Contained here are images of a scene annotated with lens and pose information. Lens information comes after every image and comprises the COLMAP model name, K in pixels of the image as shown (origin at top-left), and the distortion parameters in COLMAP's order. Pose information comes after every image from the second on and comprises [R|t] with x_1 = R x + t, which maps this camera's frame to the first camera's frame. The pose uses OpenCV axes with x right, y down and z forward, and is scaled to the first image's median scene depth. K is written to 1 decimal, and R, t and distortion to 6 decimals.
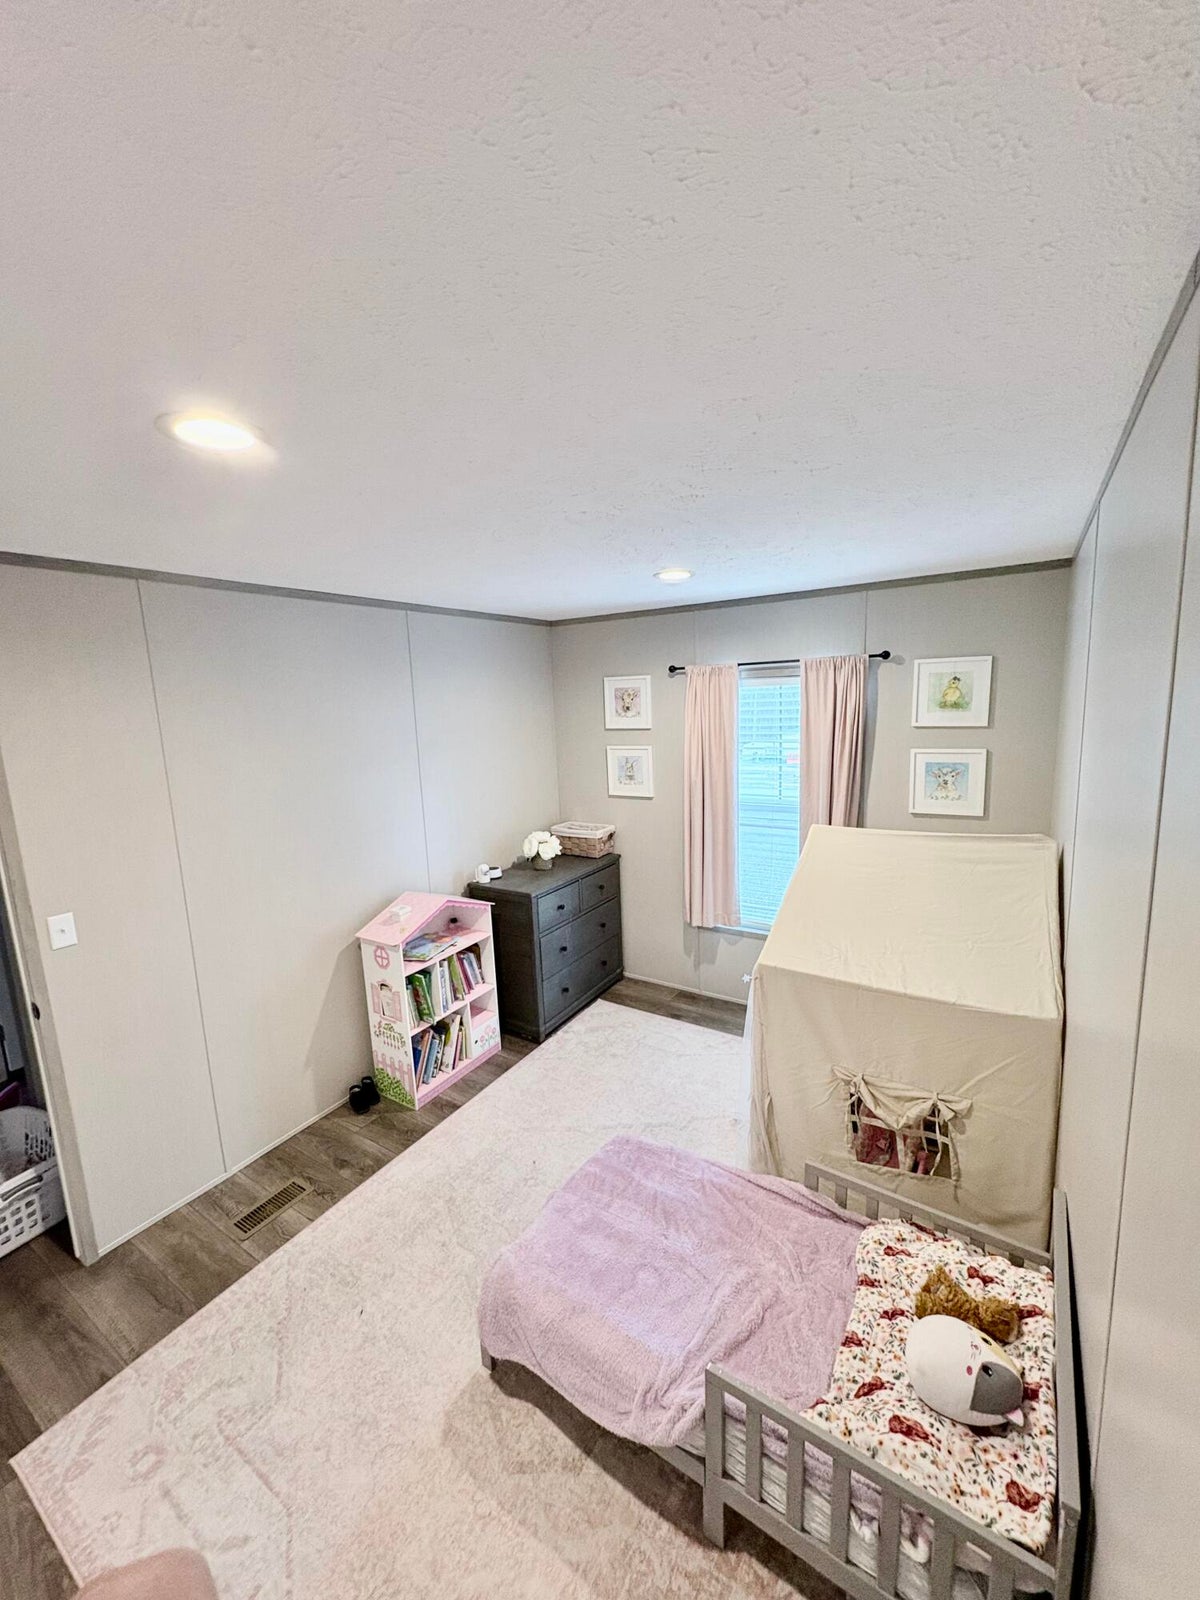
lens RADIAL K [[636.8, 0, 602.7], [0, 636.8, 800.9], [0, 0, 1]] dist [-0.002333, 0.000689]
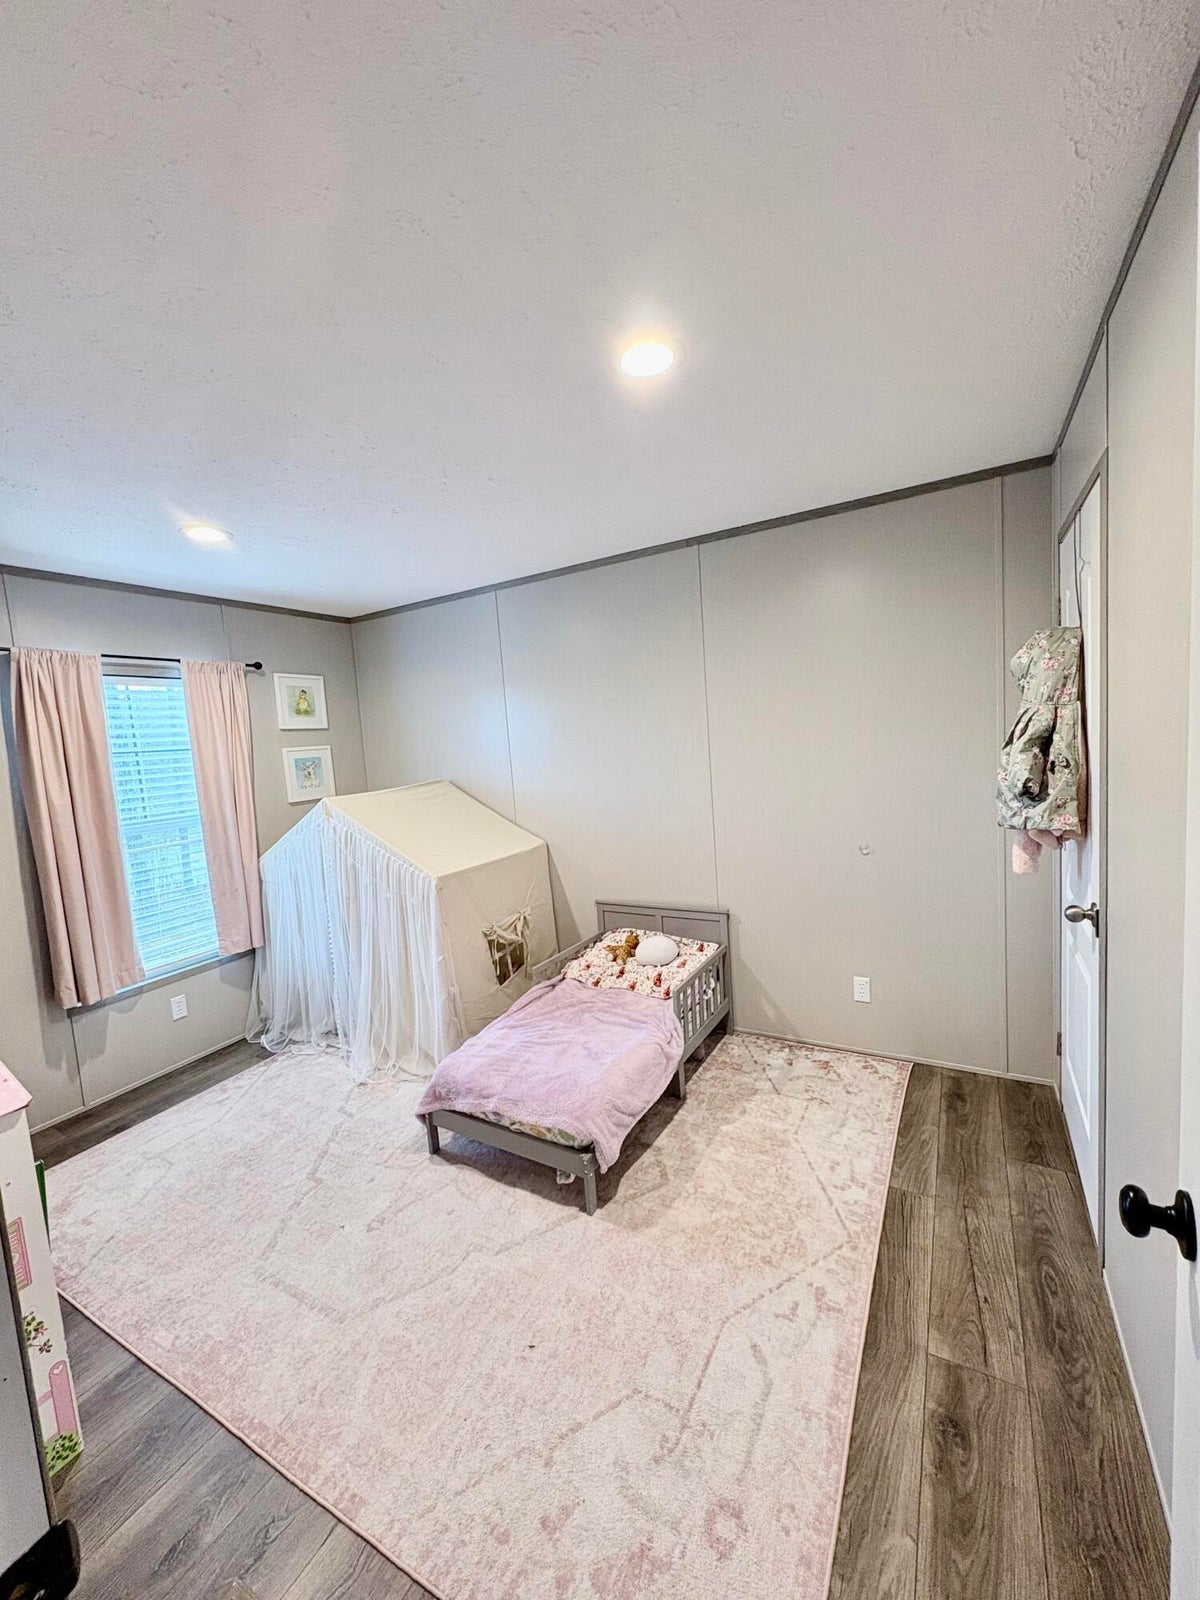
lens RADIAL K [[636.8, 0, 603.6], [0, 636.8, 796.7], [0, 0, 1]] dist [-0.002333, 0.000689]
pose [[-0.064373, -0.048891, 0.996728, -0.750600], [0.230610, 0.971035, 0.062525, 0.070218], [-0.970915, 0.233880, -0.051234, 0.519269]]
